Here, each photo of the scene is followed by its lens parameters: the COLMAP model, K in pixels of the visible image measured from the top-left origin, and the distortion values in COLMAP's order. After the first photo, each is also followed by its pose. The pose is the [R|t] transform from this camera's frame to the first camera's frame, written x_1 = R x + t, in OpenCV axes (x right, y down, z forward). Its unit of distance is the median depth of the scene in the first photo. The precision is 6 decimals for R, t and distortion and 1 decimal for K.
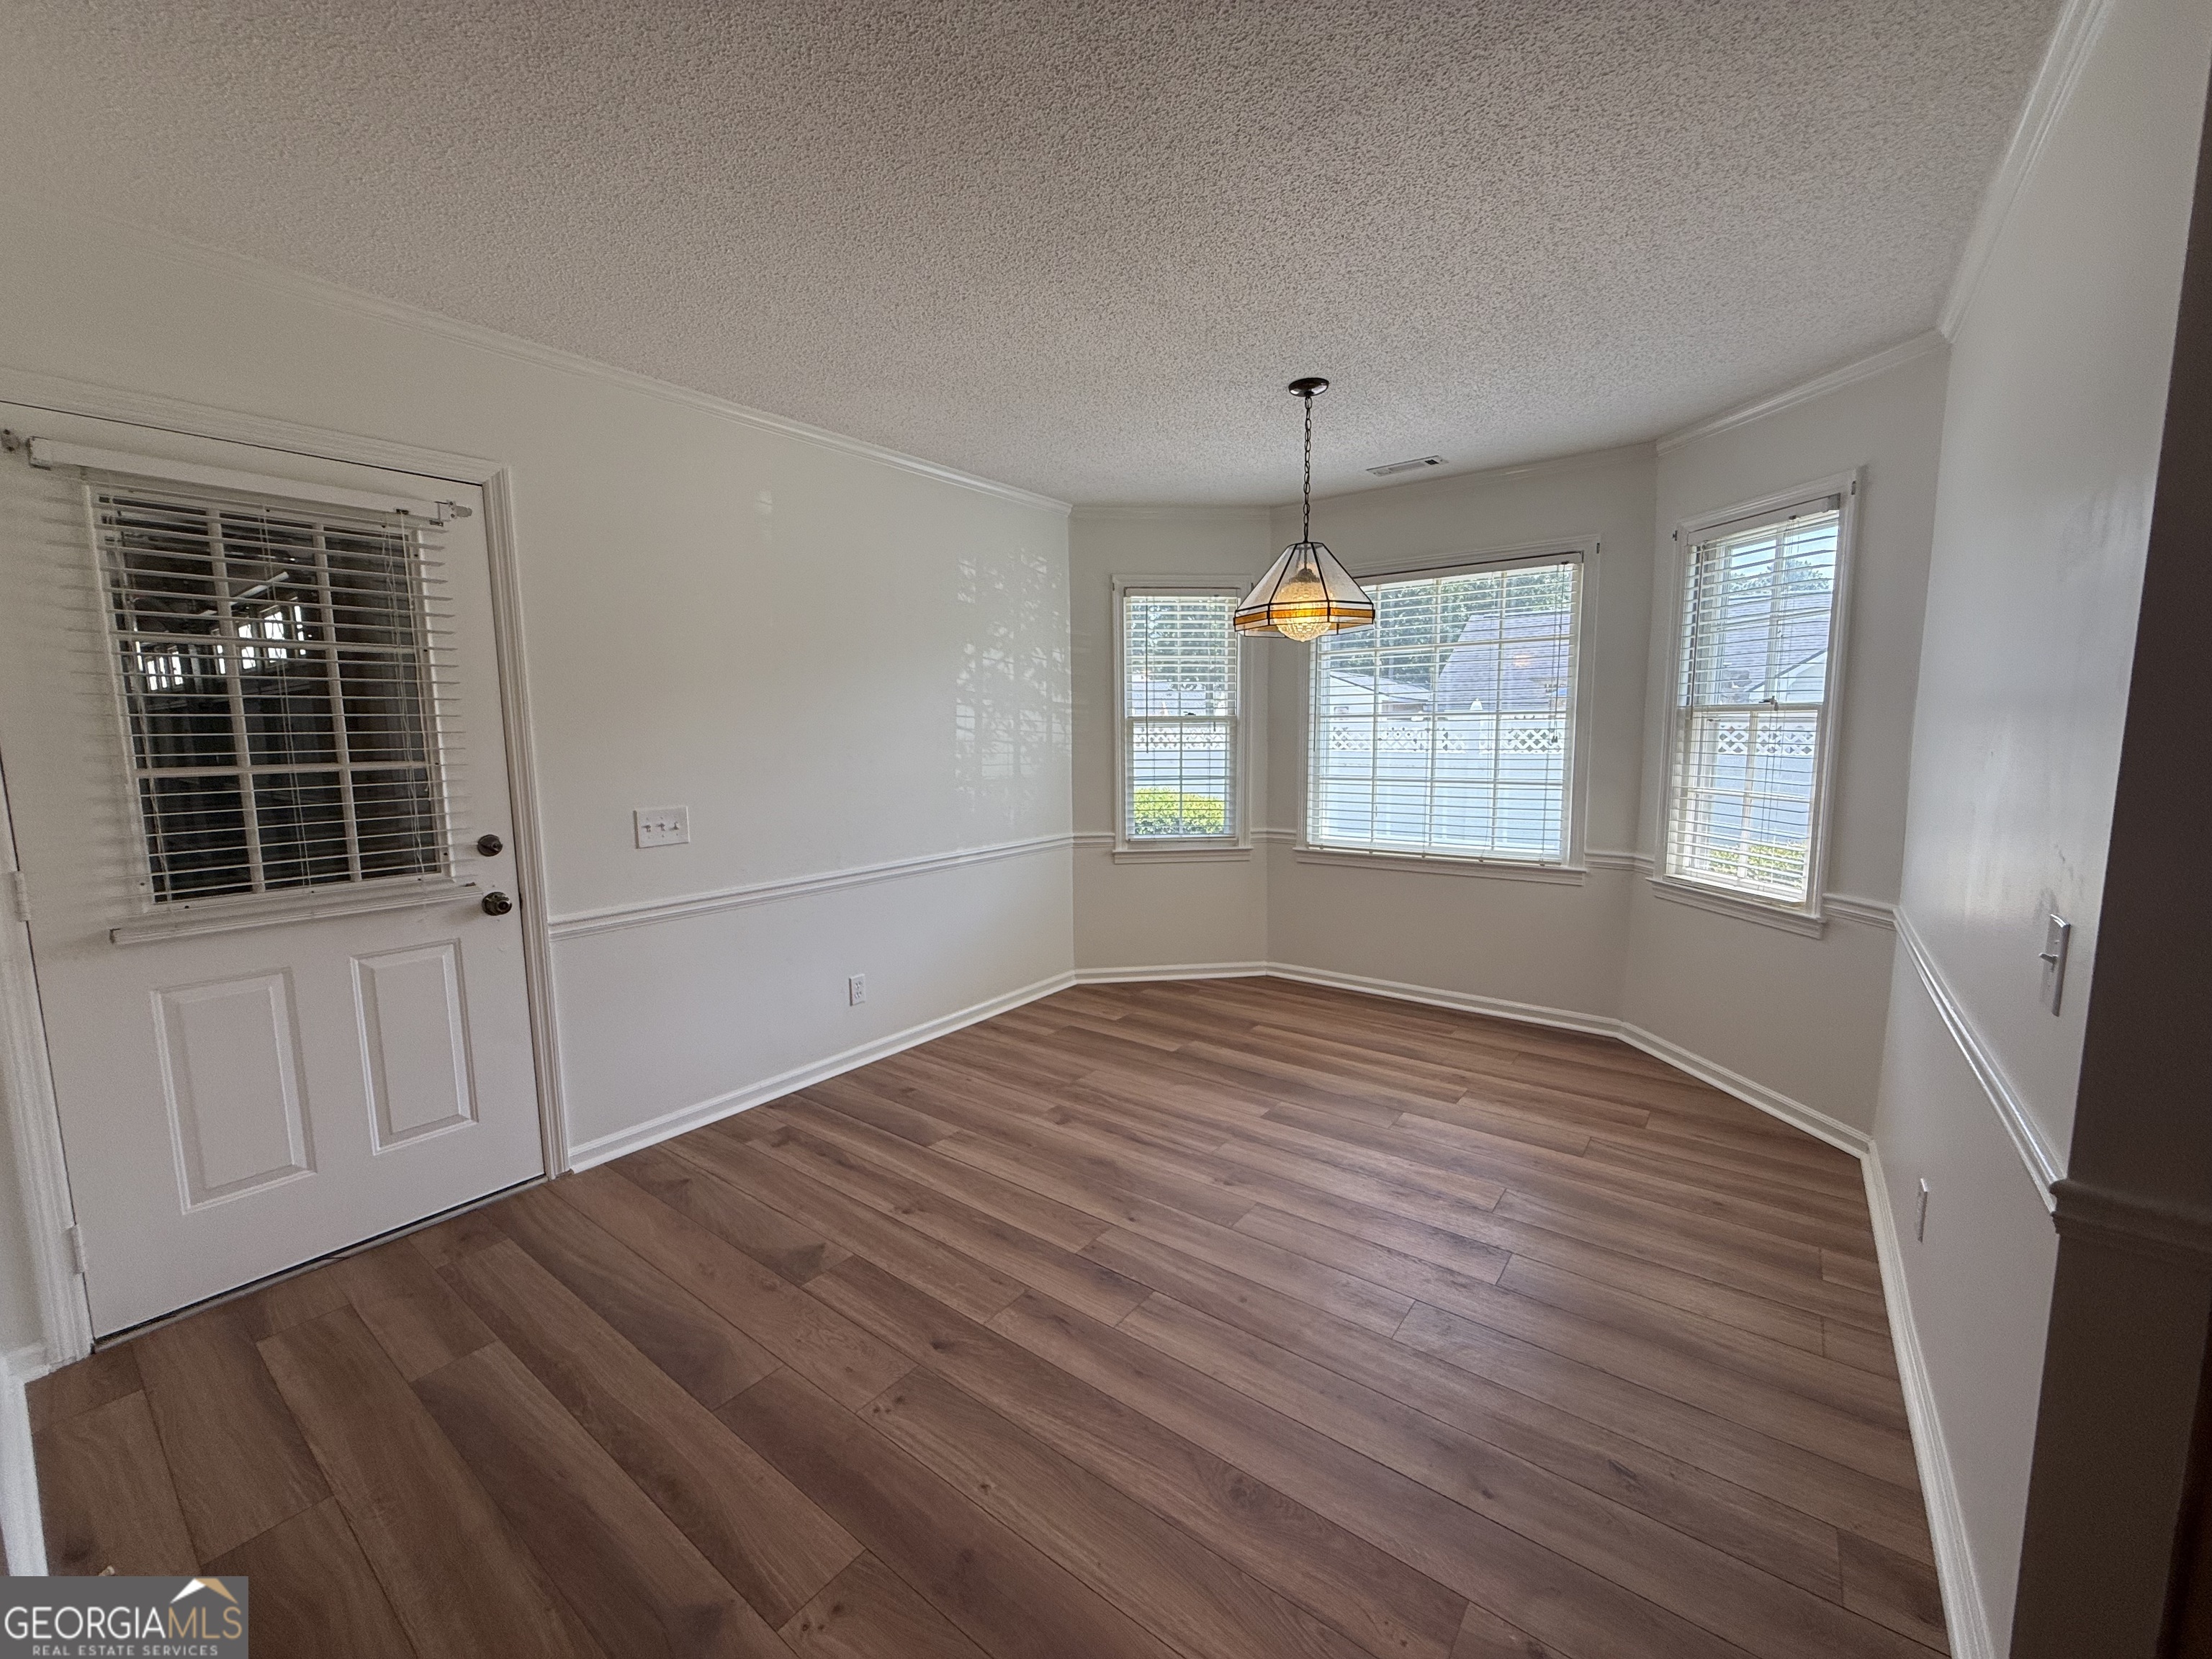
lens RADIAL K [[881.6, 0, 1106.0], [0, 881.6, 829.5], [0, 0, 1]] dist [0.000230, 0.000017]
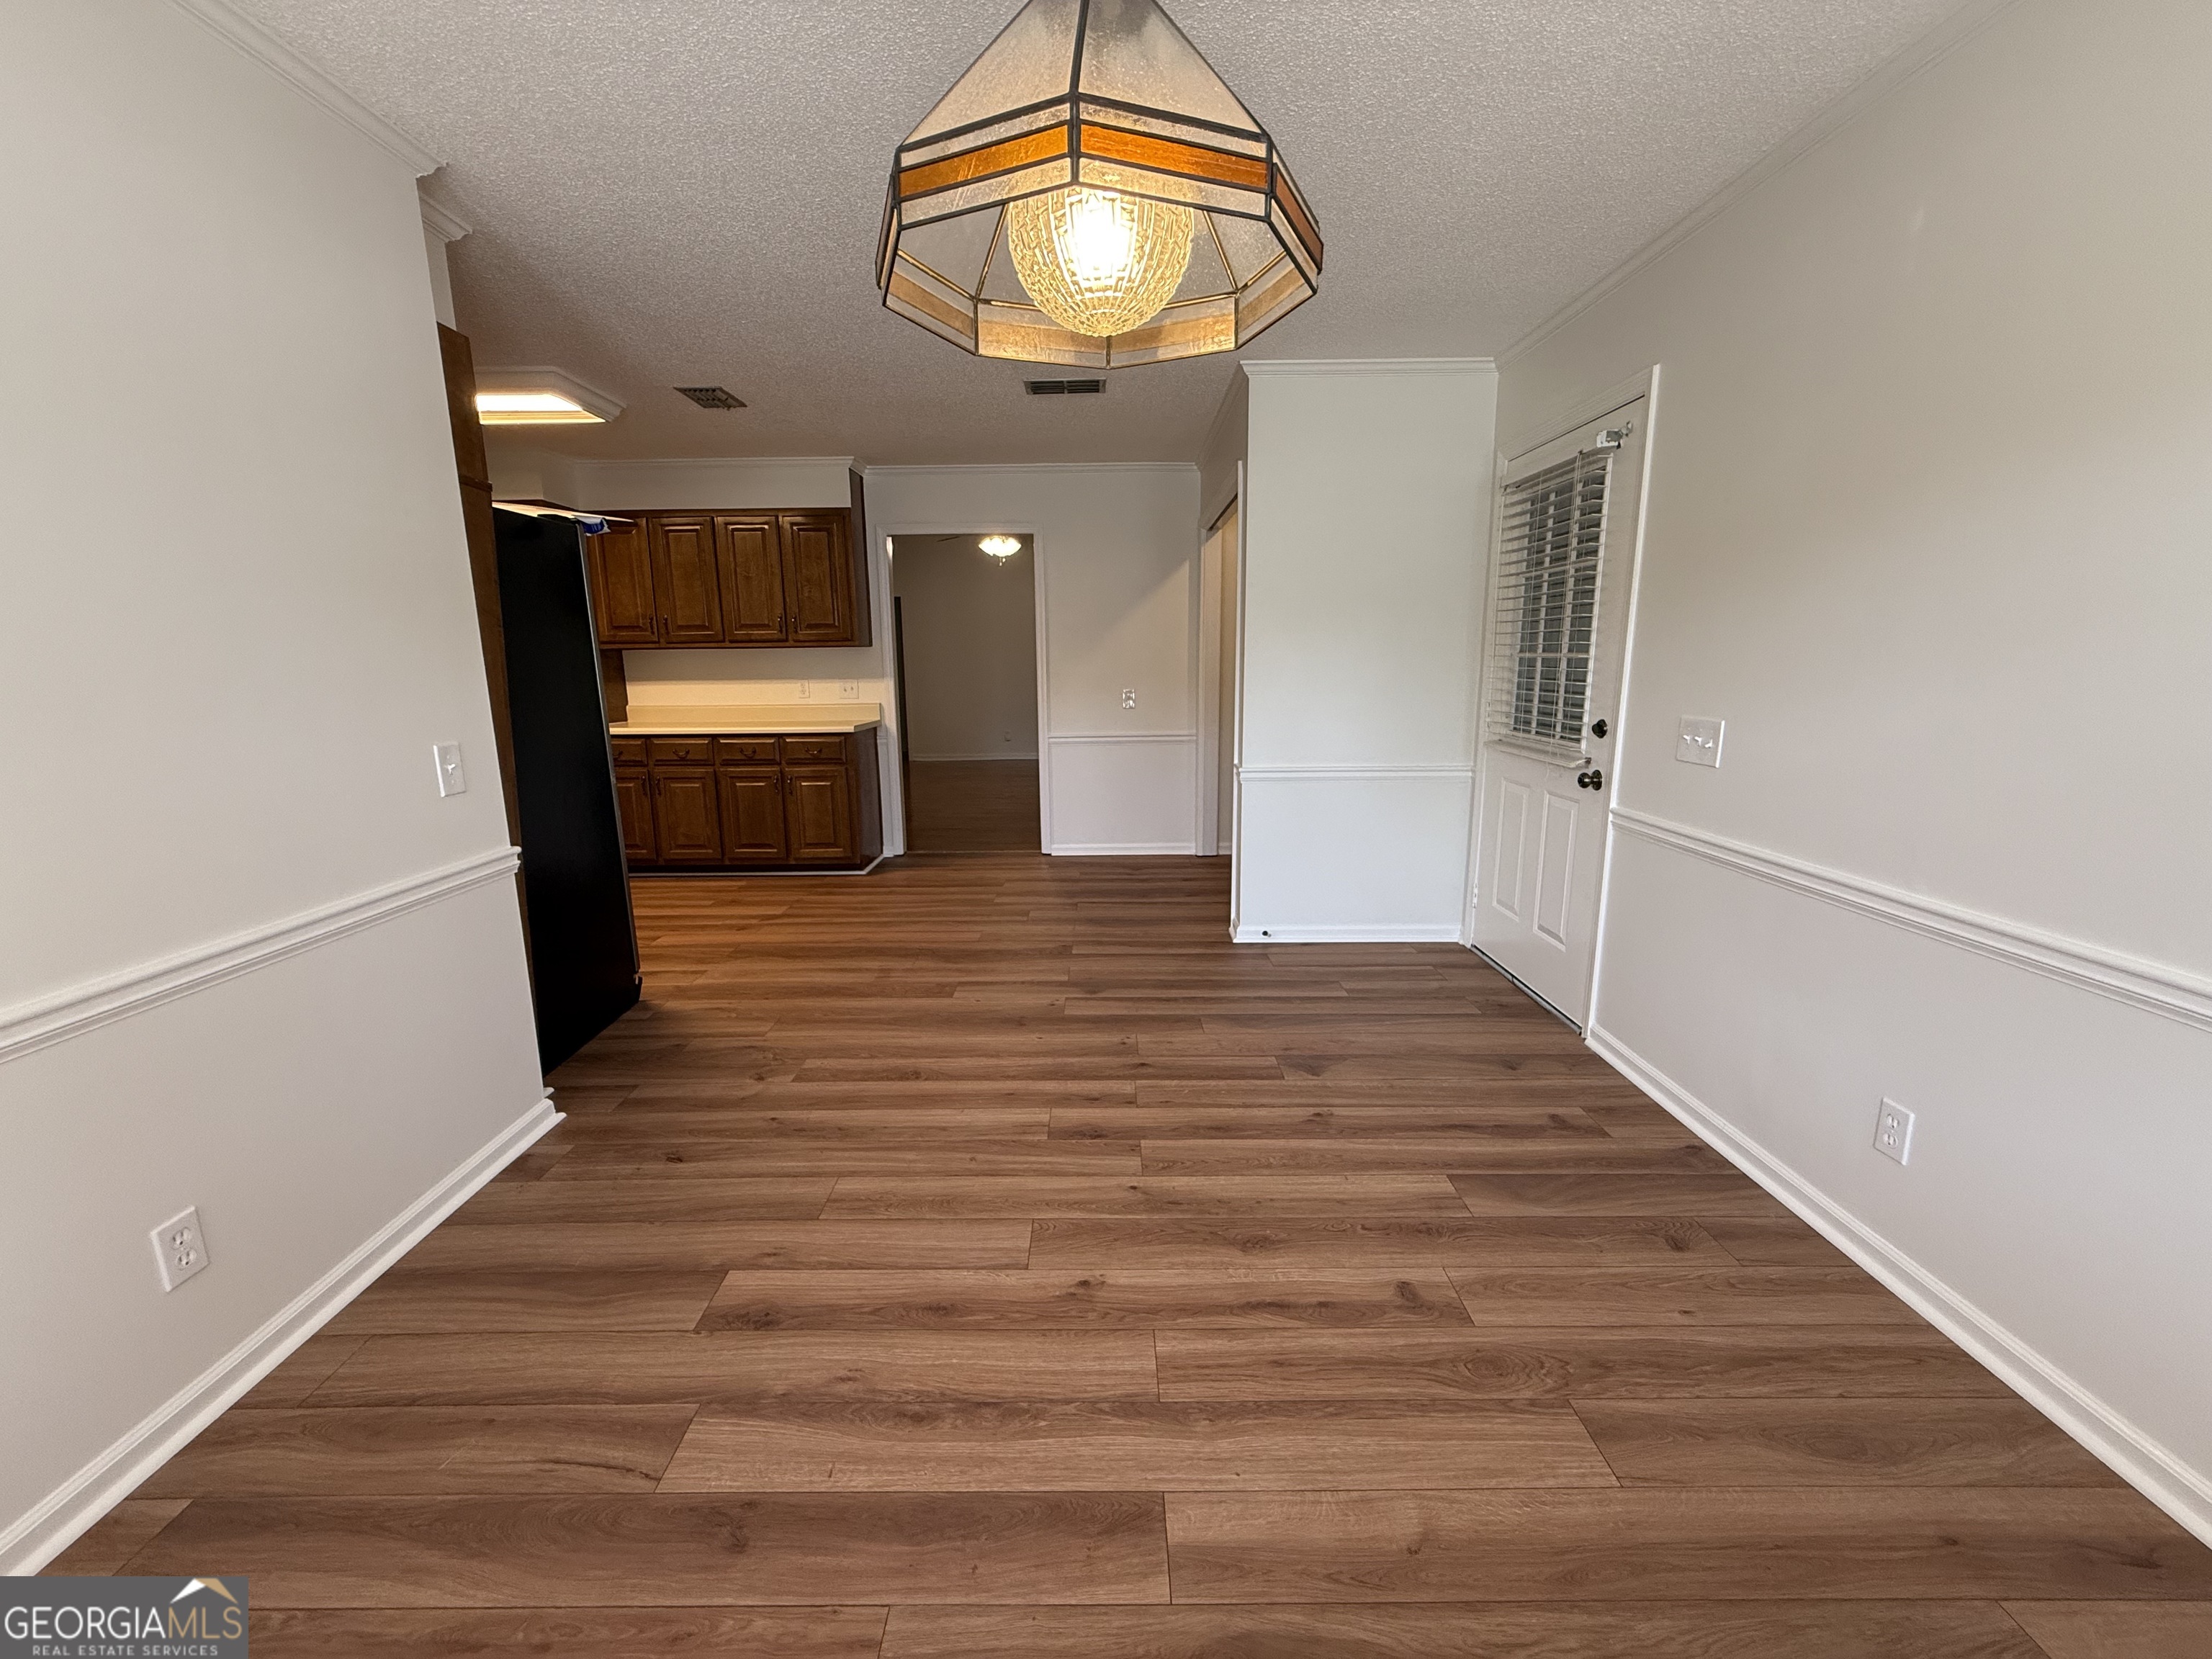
lens RADIAL K [[881.6, 0, 1106.0], [0, 881.6, 829.5], [0, 0, 1]] dist [0.000230, 0.000017]
pose [[-0.794988, 0.134674, -0.591487, 0.506386], [-0.052071, 0.956297, 0.287722, -0.153012], [0.604387, 0.259535, -0.753232, 1.488206]]
